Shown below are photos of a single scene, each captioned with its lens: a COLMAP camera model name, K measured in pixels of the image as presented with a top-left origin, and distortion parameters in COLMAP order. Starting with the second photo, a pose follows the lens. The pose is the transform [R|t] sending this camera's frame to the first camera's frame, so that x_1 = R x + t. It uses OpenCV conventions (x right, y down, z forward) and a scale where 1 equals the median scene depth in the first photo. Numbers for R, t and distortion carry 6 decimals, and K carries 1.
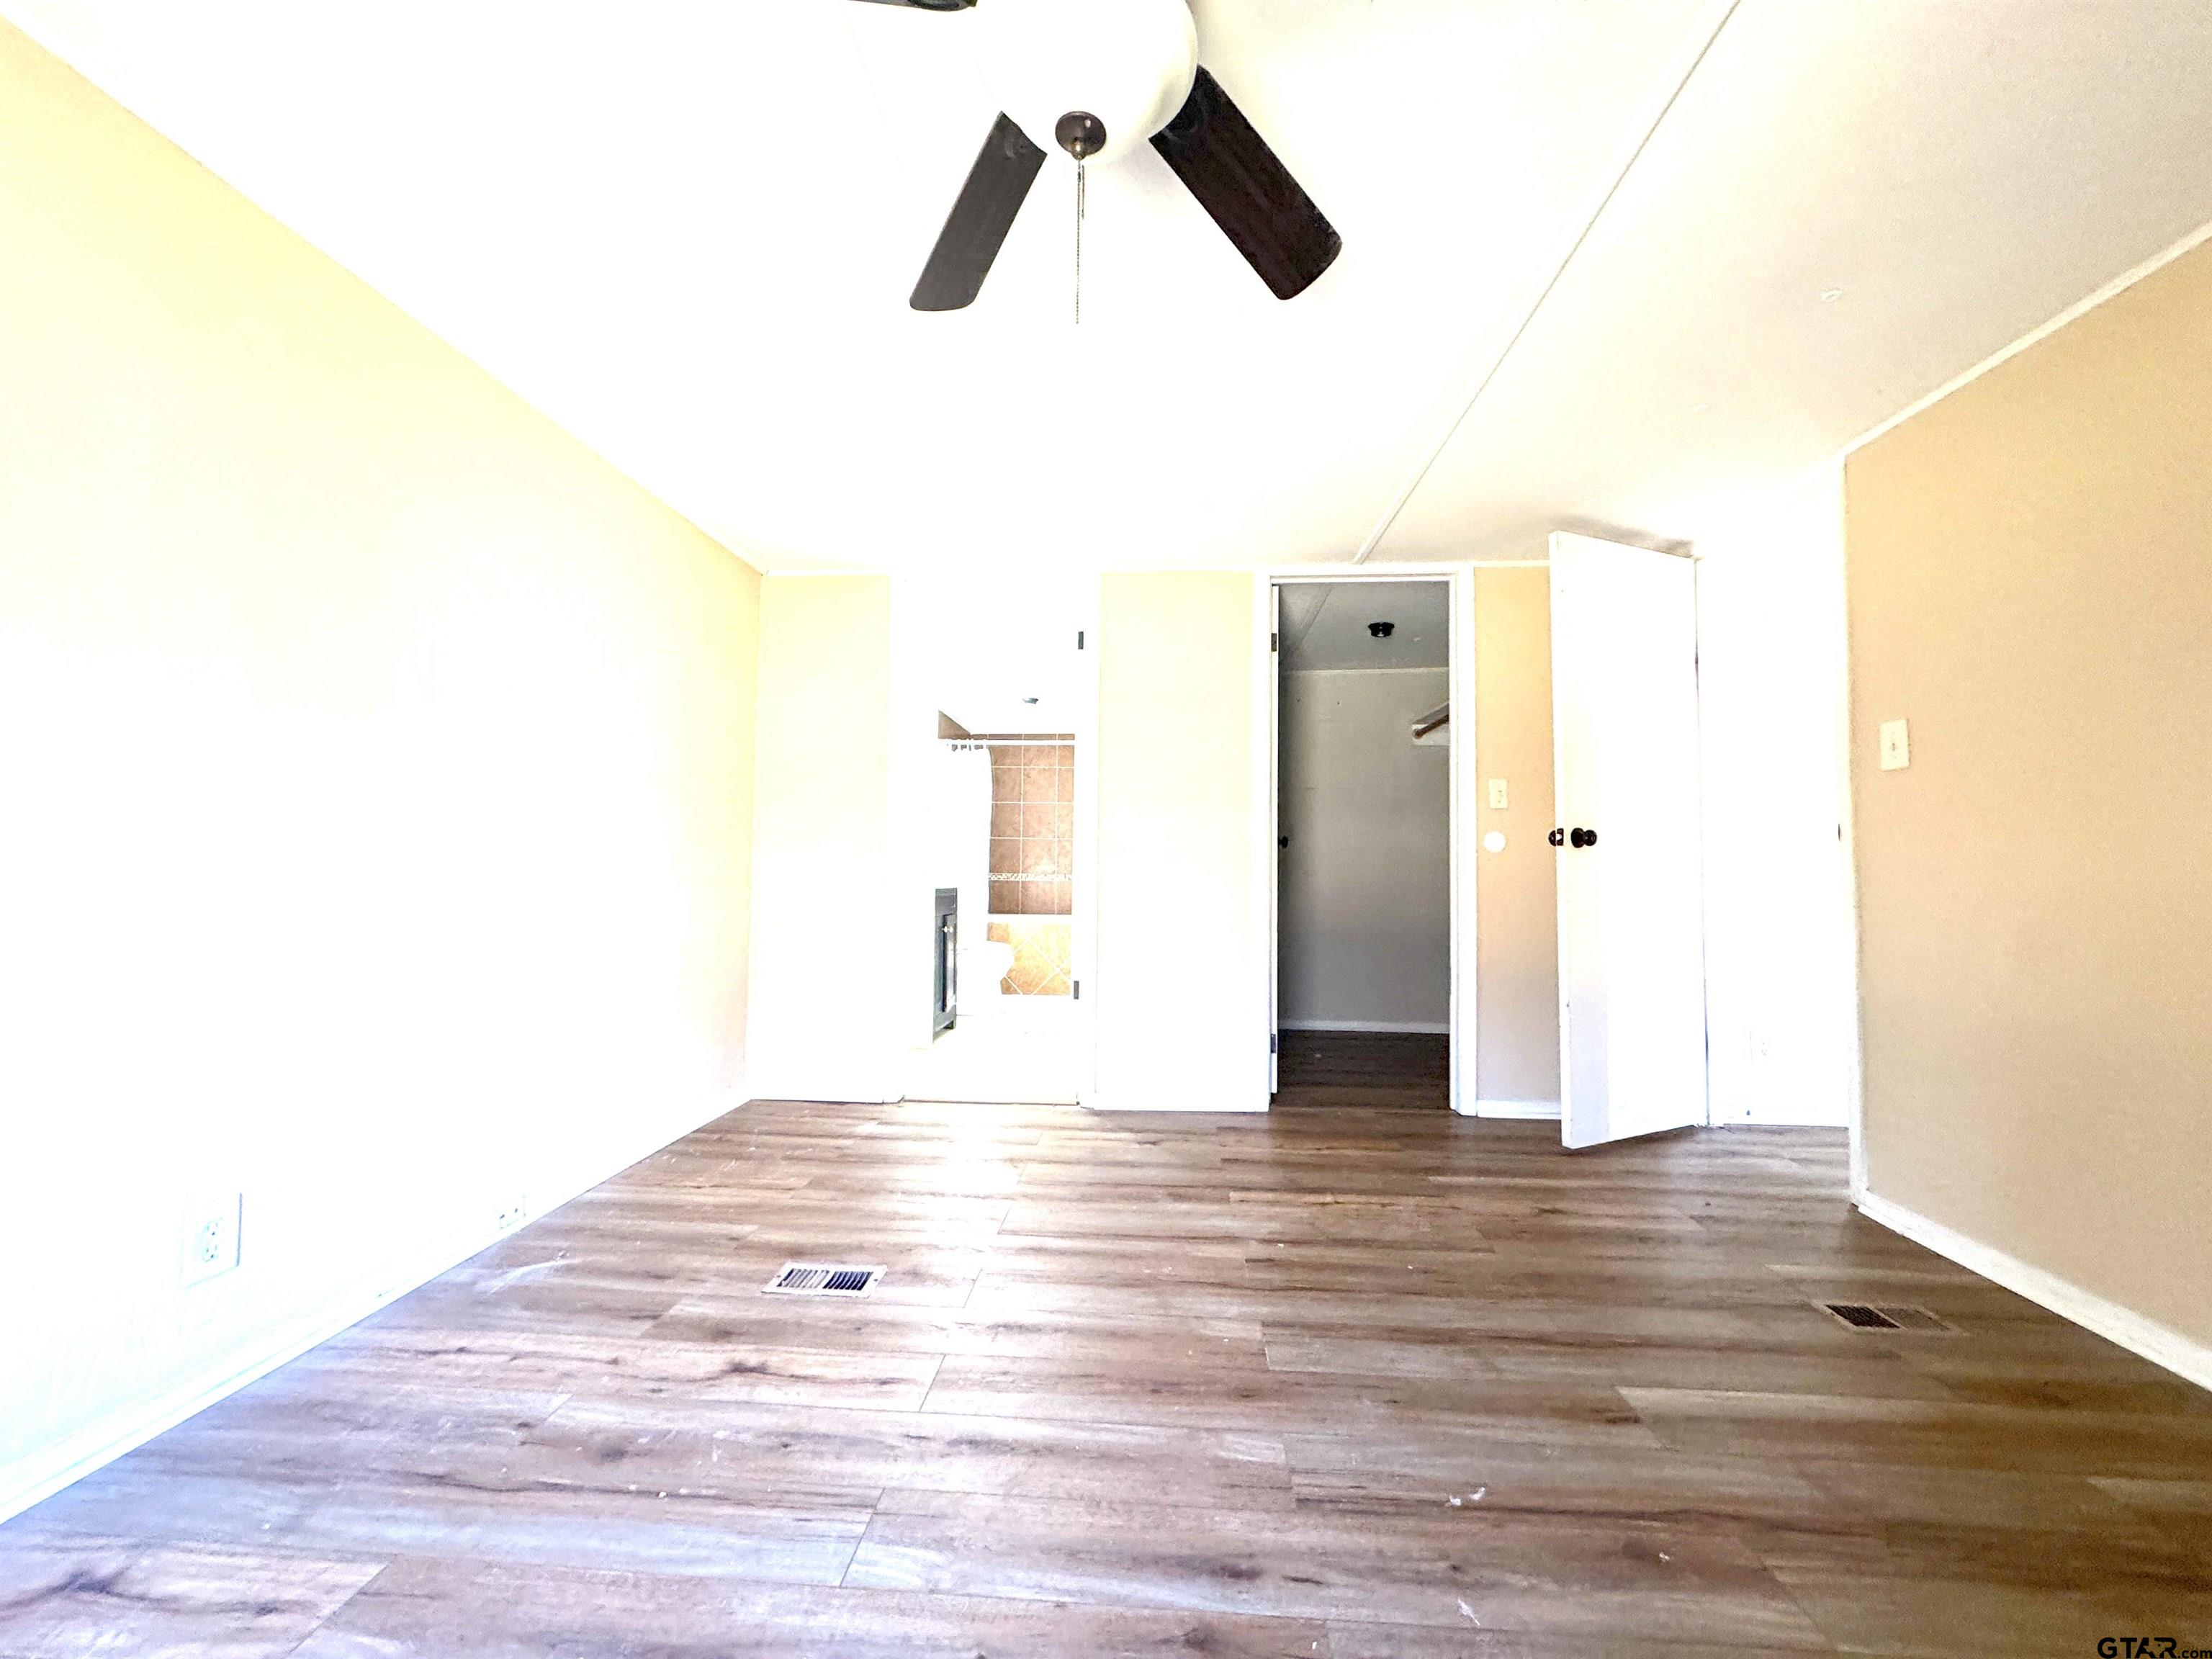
lens RADIAL K [[875.7, 0, 1106.0], [0, 875.7, 829.5], [0, 0, 1]] dist [0.000320, 0.000116]
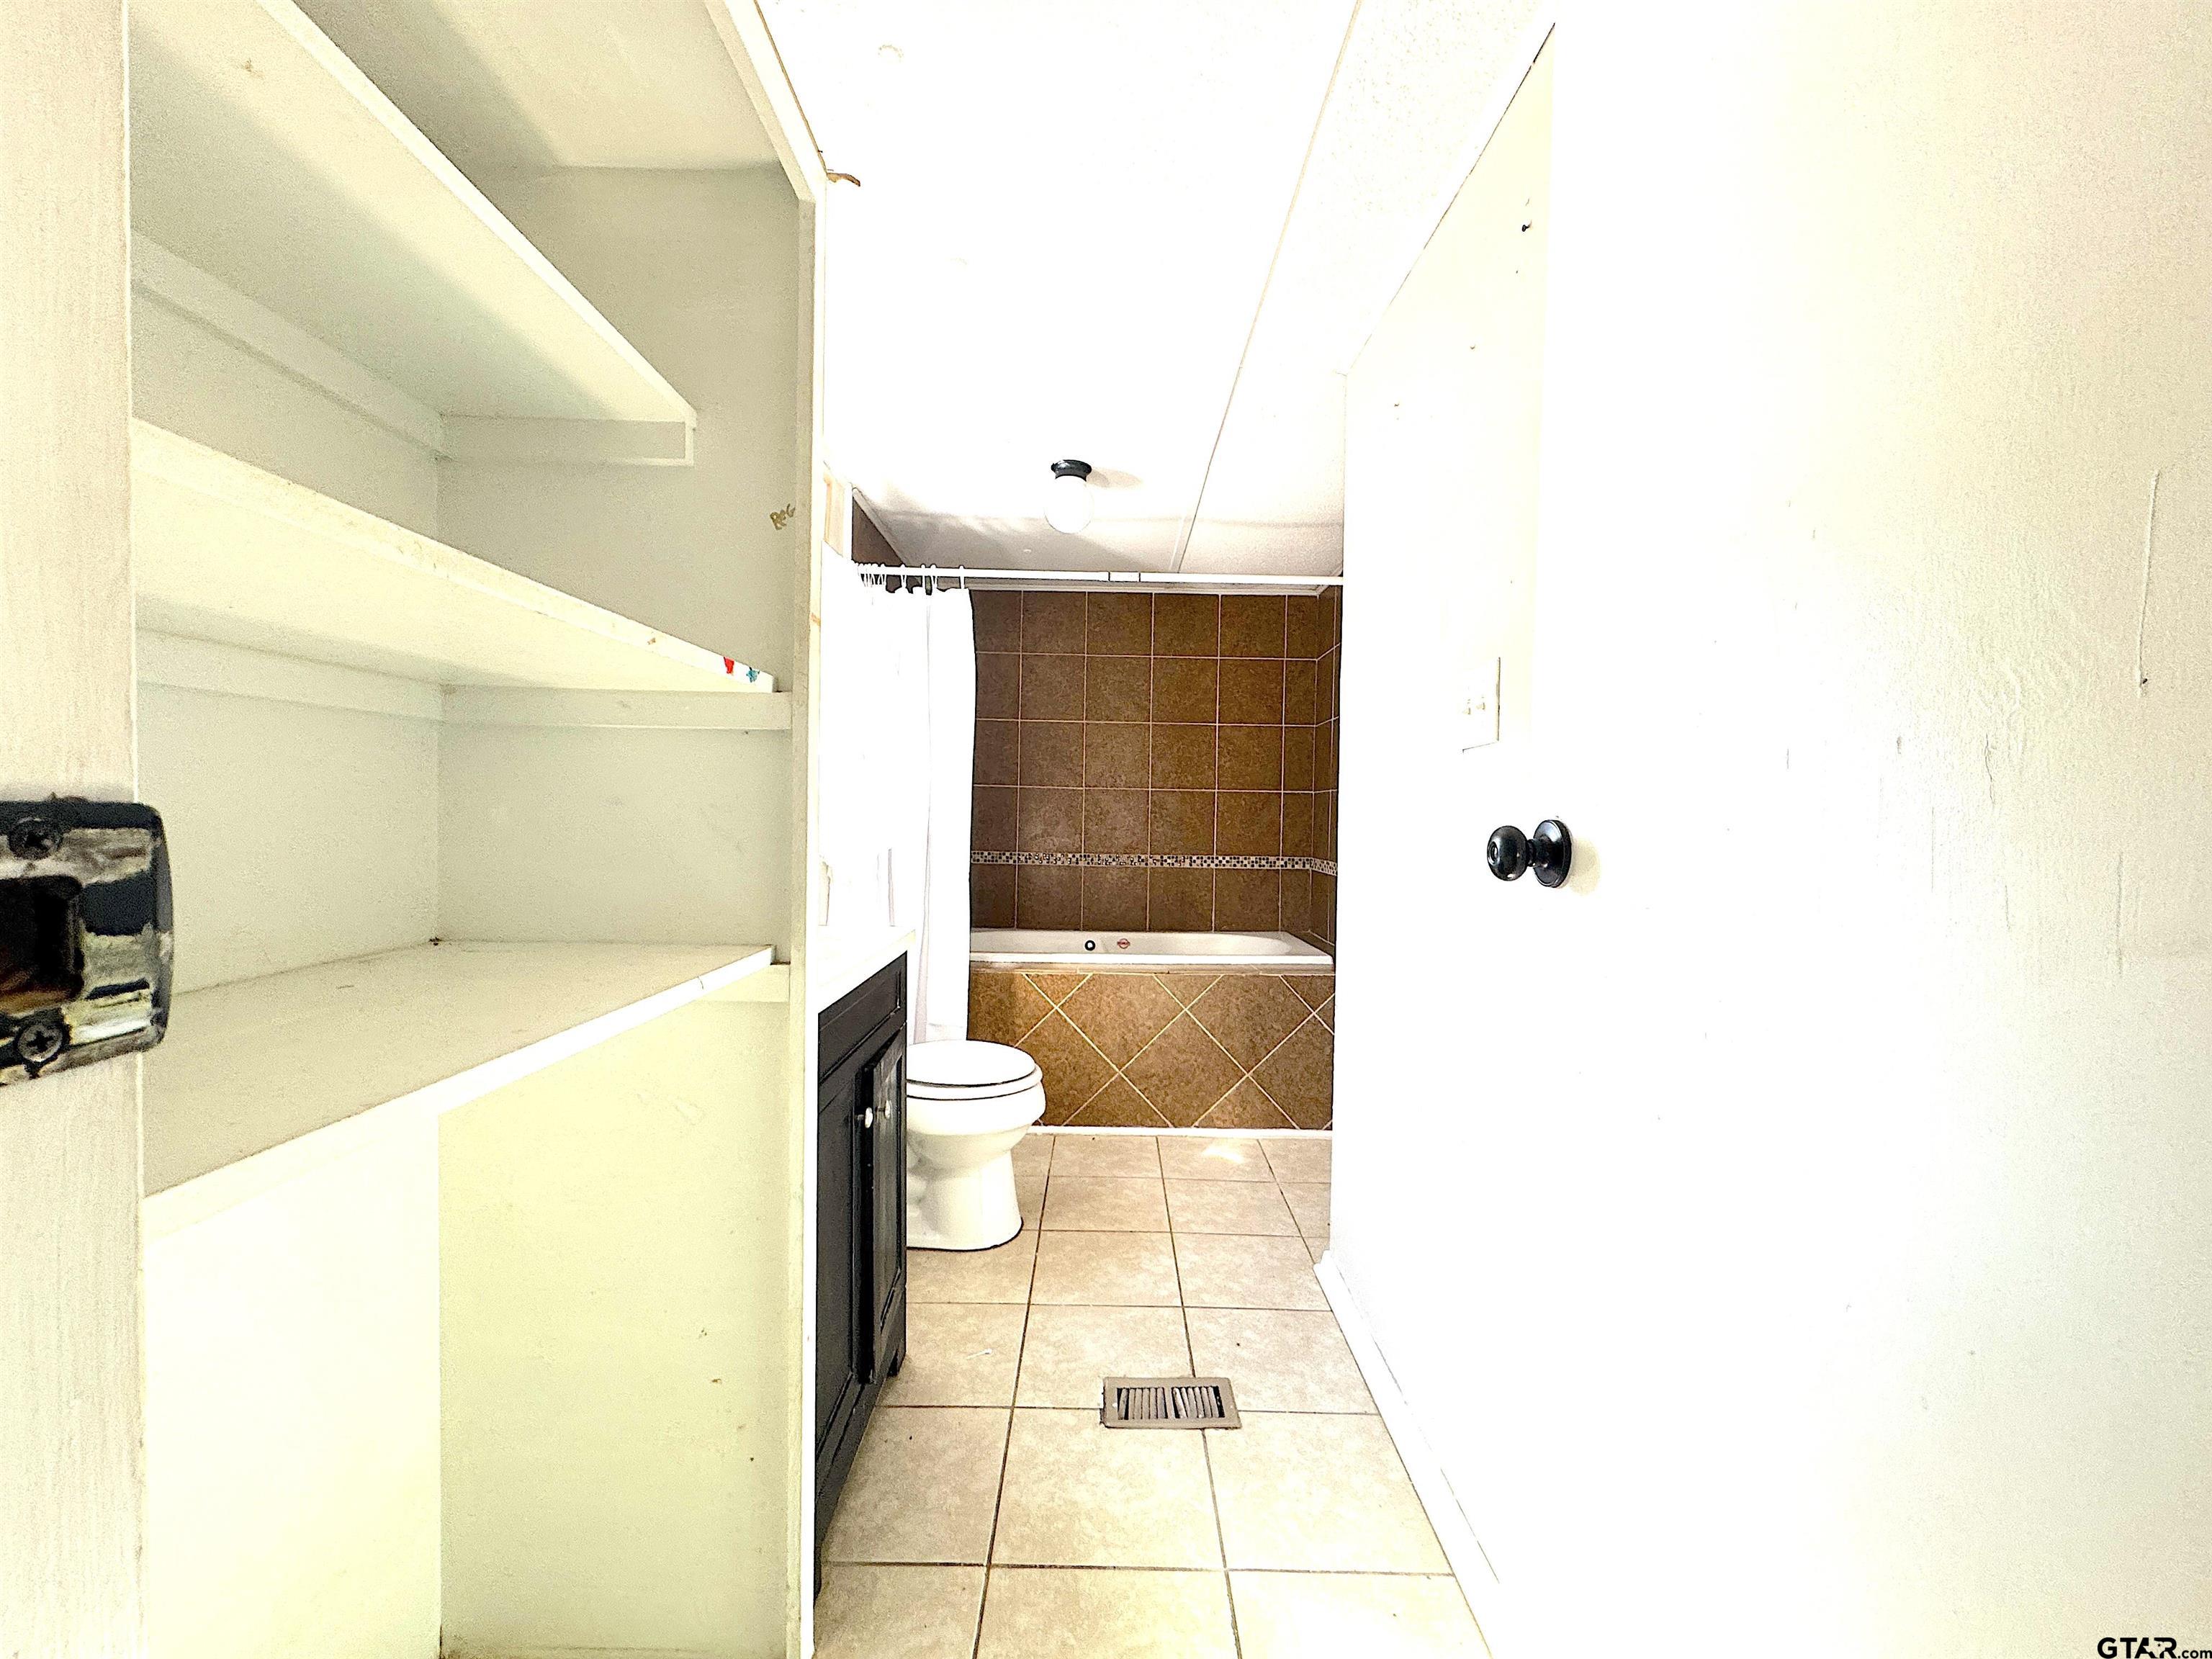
lens RADIAL K [[875.7, 0, 1106.0], [0, 875.7, 829.5], [0, 0, 1]] dist [0.000320, 0.000116]
pose [[0.997652, 0.003986, 0.068373, -0.095095], [-0.008949, 0.997334, 0.072424, -0.003760], [-0.067902, -0.072866, 0.995028, 0.545102]]
